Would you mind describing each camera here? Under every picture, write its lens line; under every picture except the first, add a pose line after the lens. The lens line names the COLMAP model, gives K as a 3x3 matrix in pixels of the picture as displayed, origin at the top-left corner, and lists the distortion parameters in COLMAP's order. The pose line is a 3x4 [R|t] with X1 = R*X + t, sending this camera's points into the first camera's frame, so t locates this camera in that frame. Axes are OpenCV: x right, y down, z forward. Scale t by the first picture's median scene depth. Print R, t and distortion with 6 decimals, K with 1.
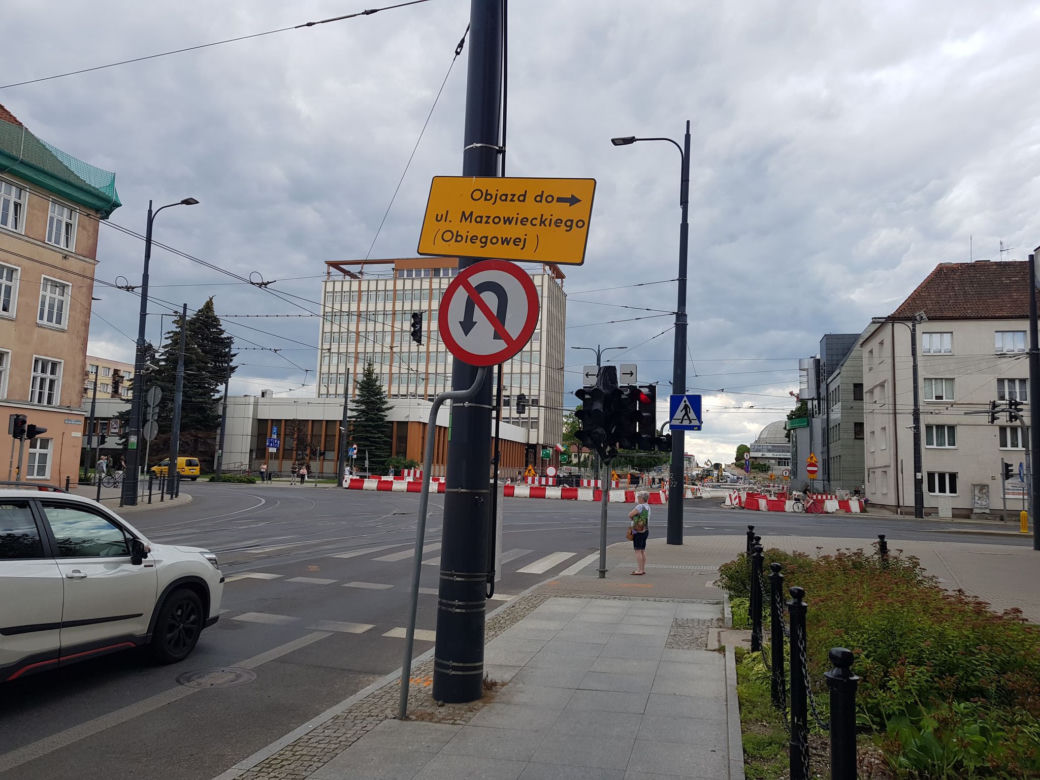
lens RADIAL K [[815.6, 0, 525.5], [0, 815.6, 392.0], [0, 0, 1]] dist [0.095206, -0.149252]
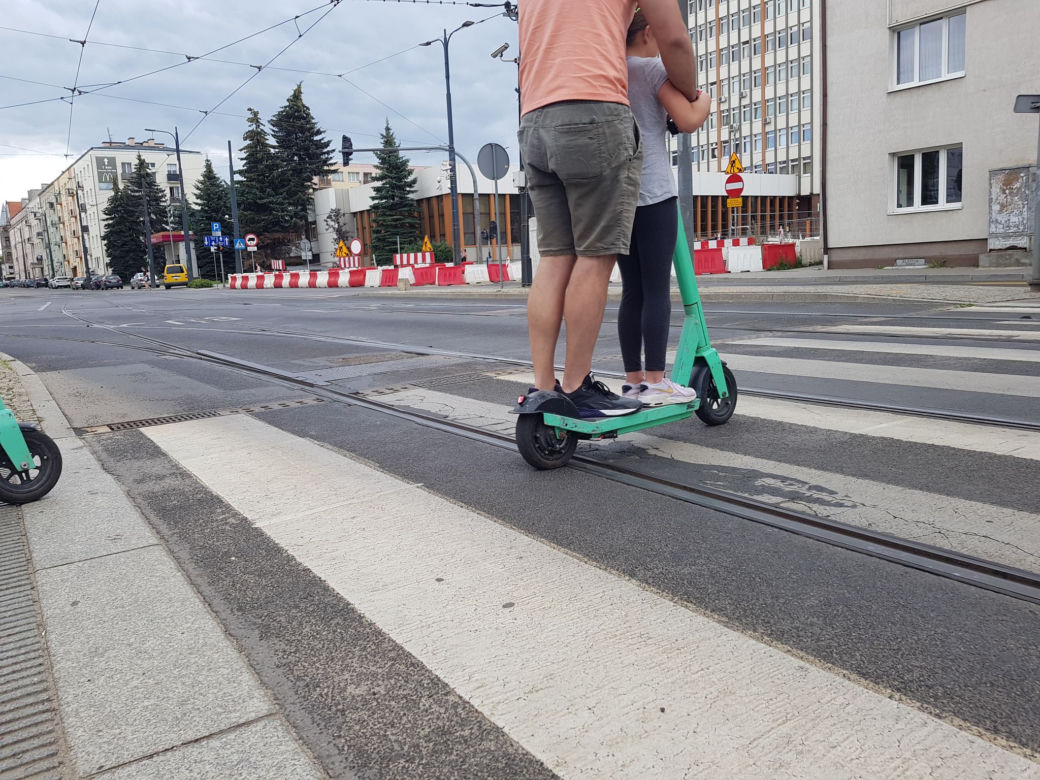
lens RADIAL K [[826.9, 0, 519.4], [0, 826.9, 391.5], [0, 0, 1]] dist [0.081381, -0.166846]
pose [[0.760851, 0.017825, -0.648681, 0.494769], [0.146945, 0.968925, 0.198979, 0.080978], [0.632070, -0.246714, 0.734588, 0.458130]]
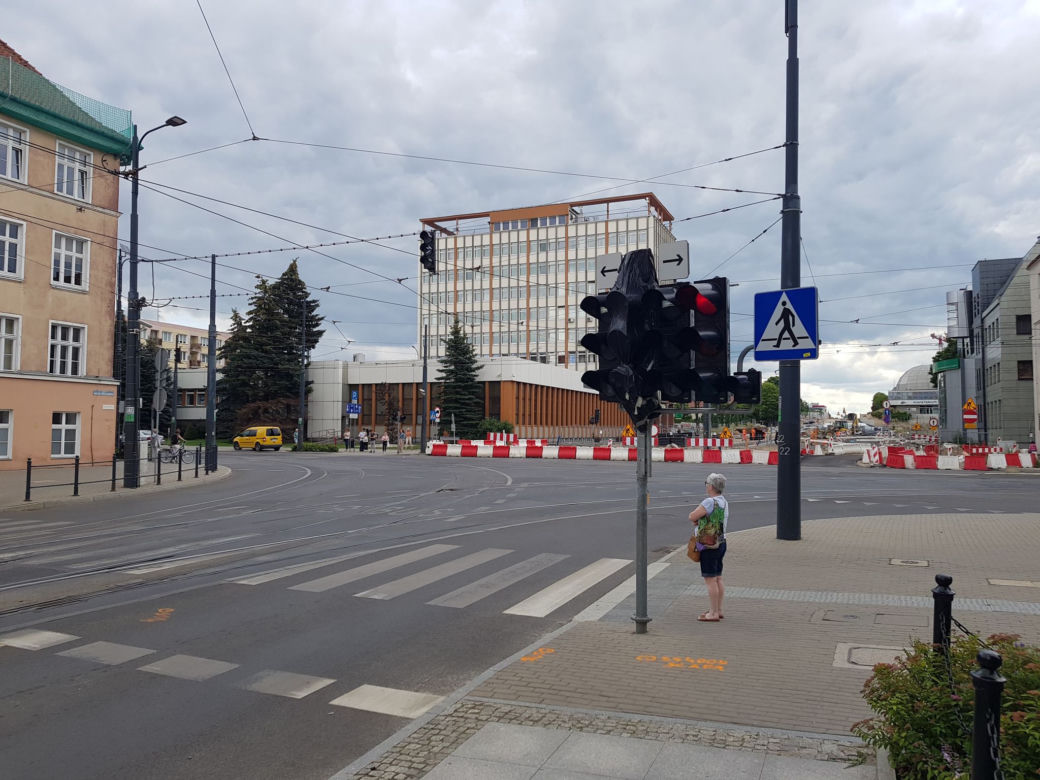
lens RADIAL K [[815.6, 0, 525.5], [0, 815.6, 392.0], [0, 0, 1]] dist [0.095206, -0.149252]
pose [[0.988630, -0.037658, -0.145579, 0.022045], [0.044942, 0.997880, 0.047066, 0.007112], [0.143498, -0.053074, 0.988226, 0.095128]]
